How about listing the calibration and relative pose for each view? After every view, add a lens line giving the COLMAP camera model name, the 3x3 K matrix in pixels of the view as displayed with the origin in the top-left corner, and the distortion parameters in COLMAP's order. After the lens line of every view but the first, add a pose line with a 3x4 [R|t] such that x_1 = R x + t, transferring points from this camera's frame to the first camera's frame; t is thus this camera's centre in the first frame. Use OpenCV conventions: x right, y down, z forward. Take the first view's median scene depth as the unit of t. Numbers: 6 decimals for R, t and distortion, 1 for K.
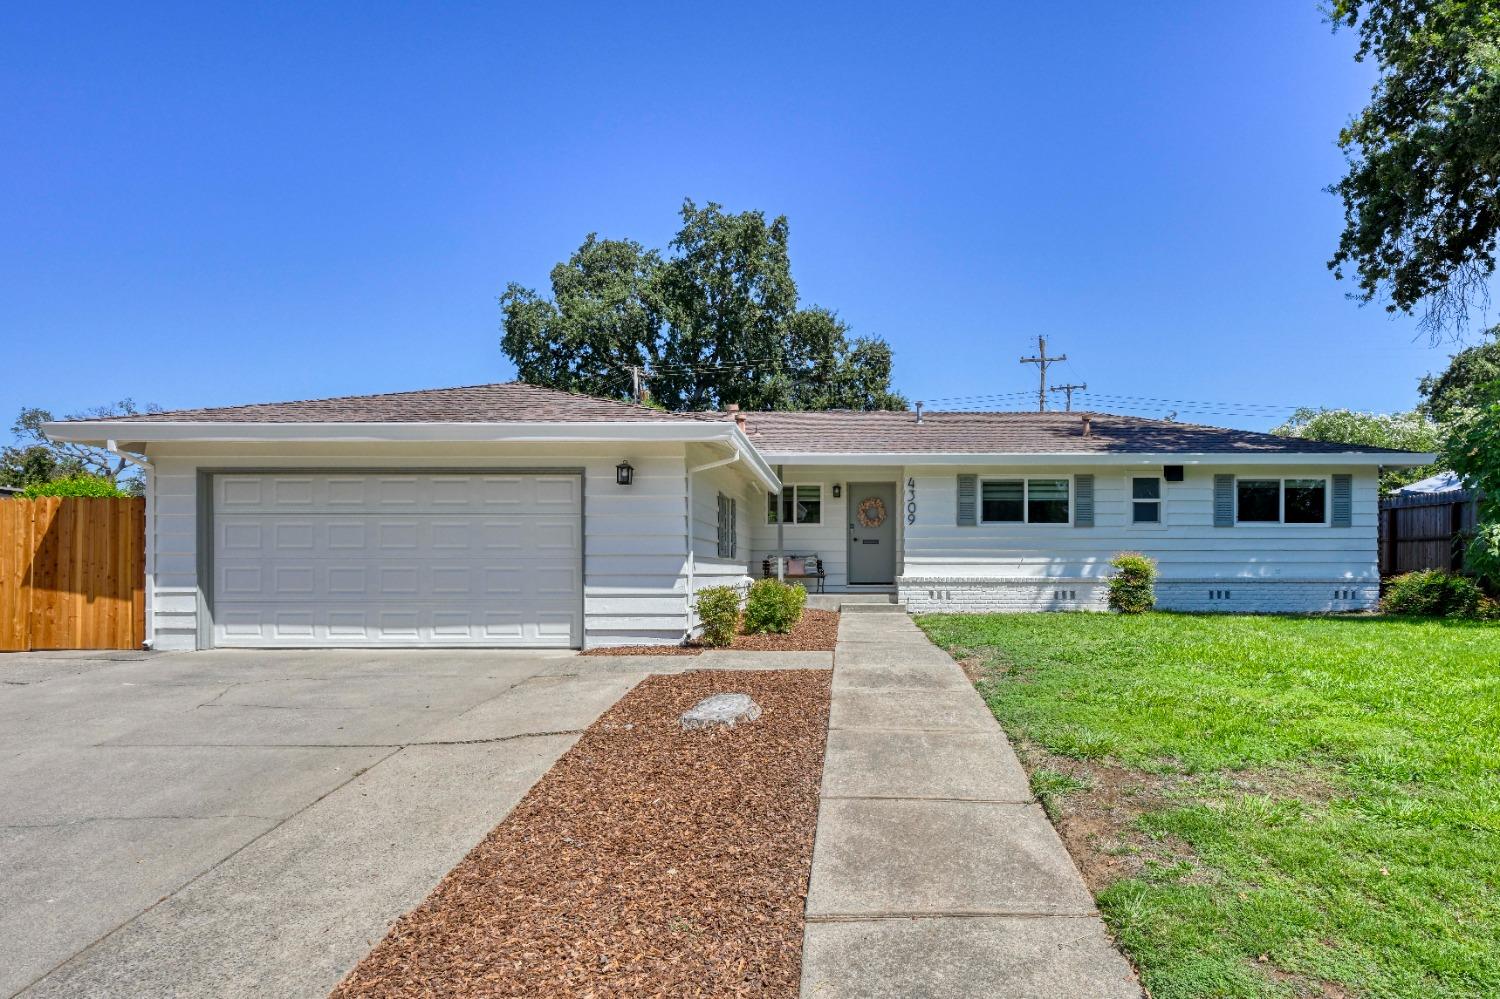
lens RADIAL K [[867.3, 0, 832.8], [0, 867.3, 577.0], [0, 0, 1]] dist [0.001130, 0.006407]
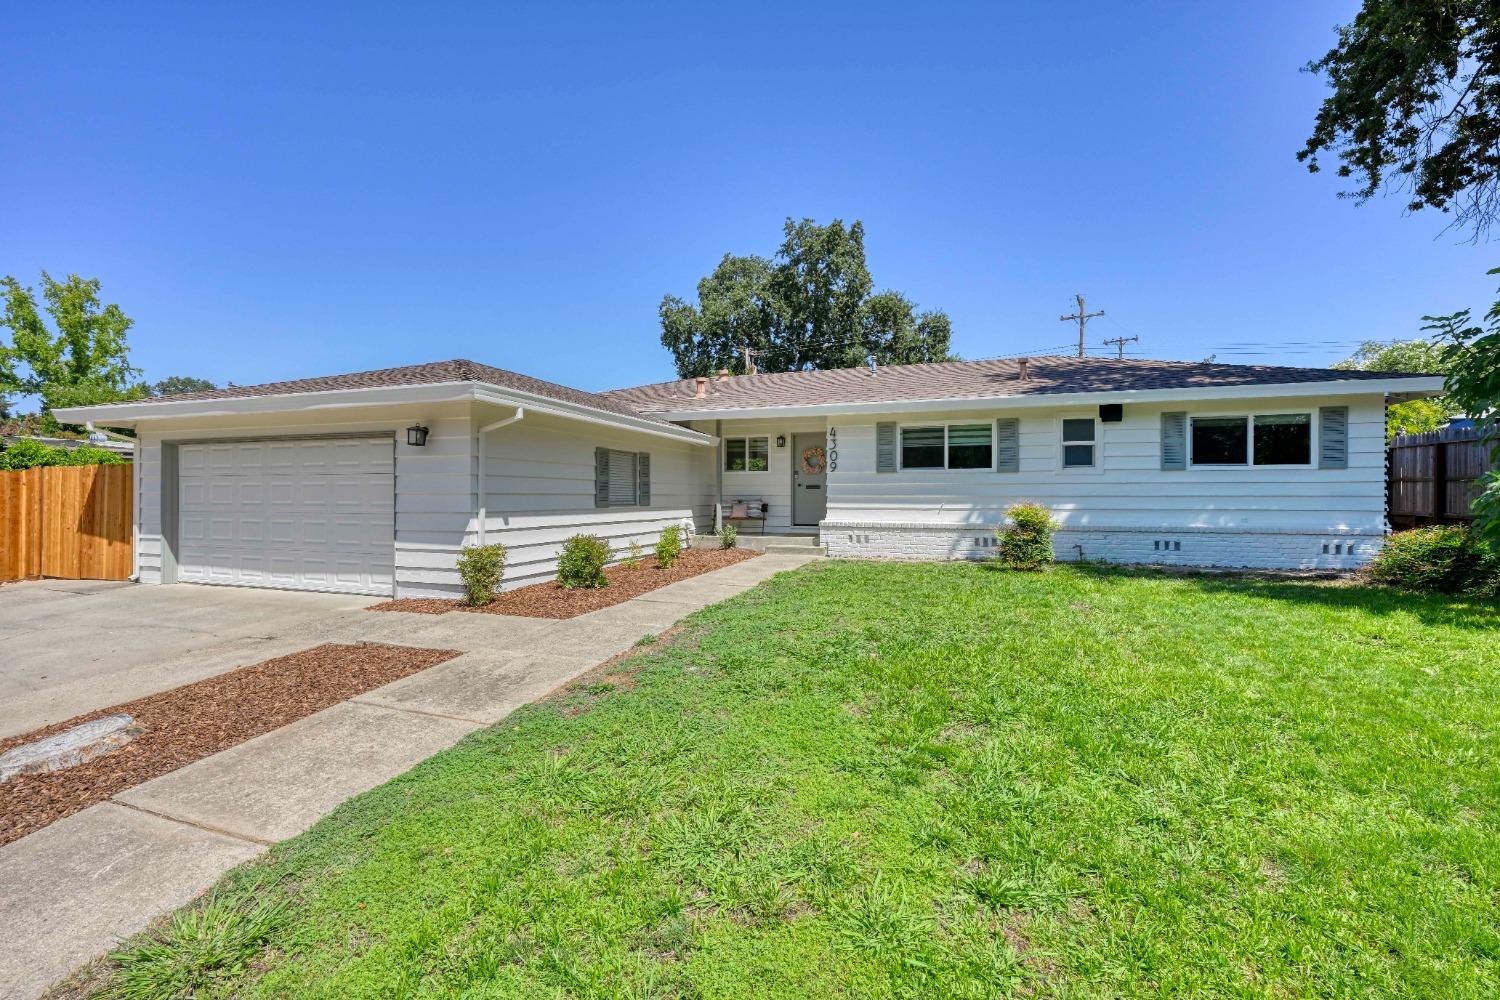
lens RADIAL K [[621.0, 0, 770.2], [0, 621.0, 499.0], [0, 0, 1]] dist [0.004378, -0.001018]
pose [[0.953444, 0.002106, -0.301563, 0.245024], [-0.002338, 0.999997, -0.000408, -0.026692], [0.301561, 0.001094, 0.953446, 0.254404]]
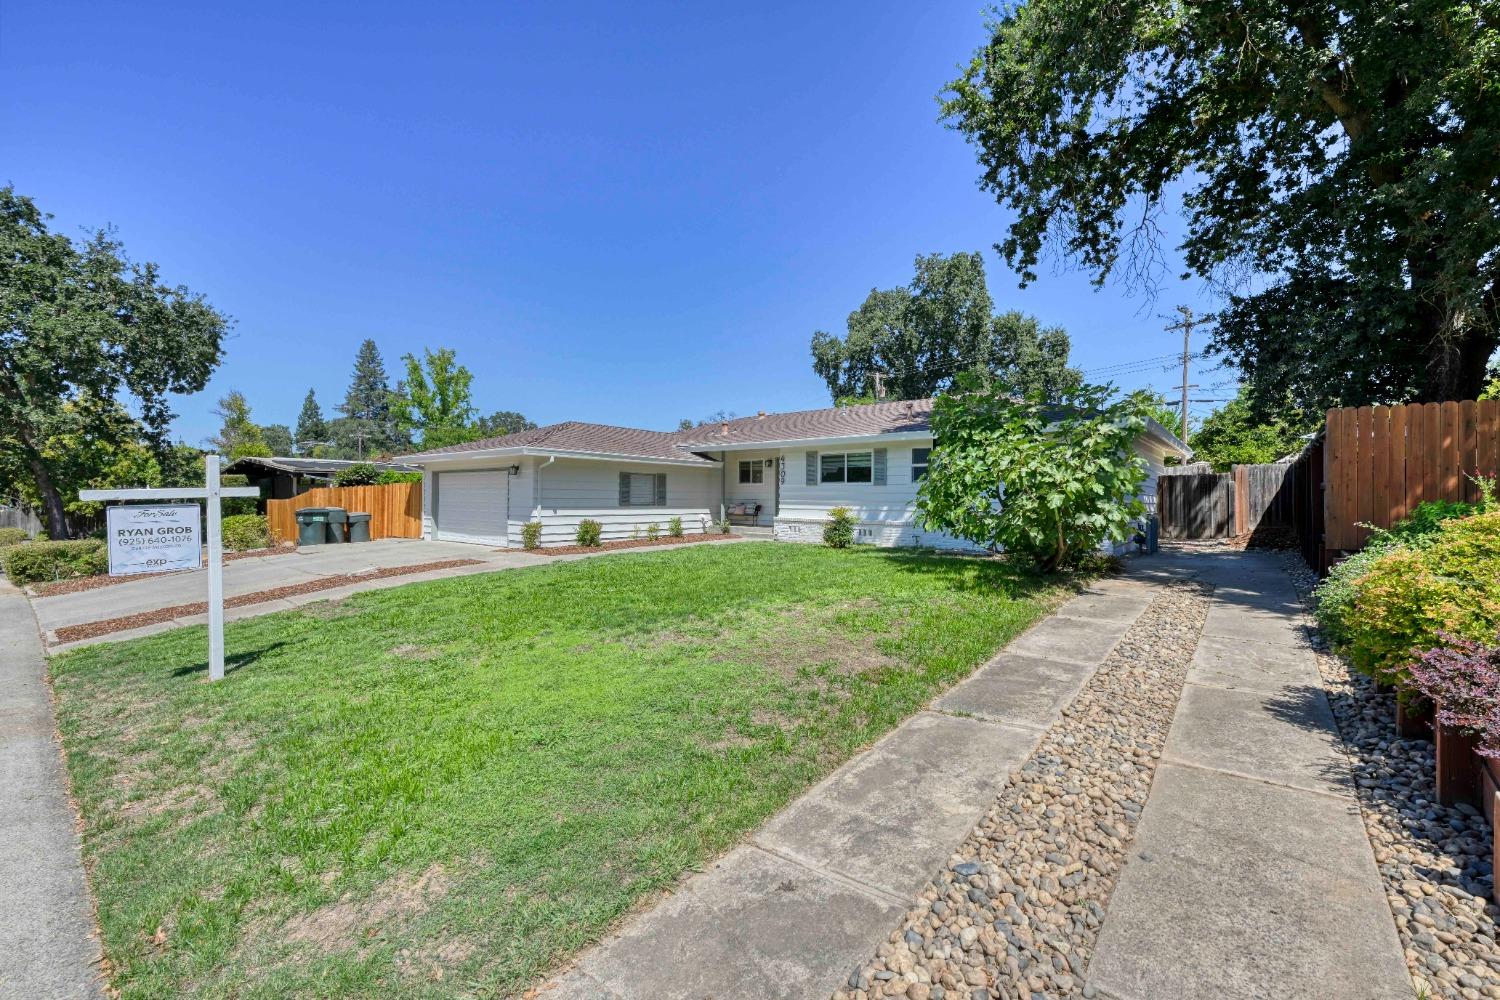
lens RADIAL K [[621.0, 0, 783.9], [0, 621.0, 482.8], [0, 0, 1]] dist [0.004378, -0.001018]
pose [[0.793504, -0.010882, -0.608467, 0.779669], [-0.012550, 0.999335, -0.034238, -0.024889], [0.608435, 0.034804, 0.792840, 0.102921]]
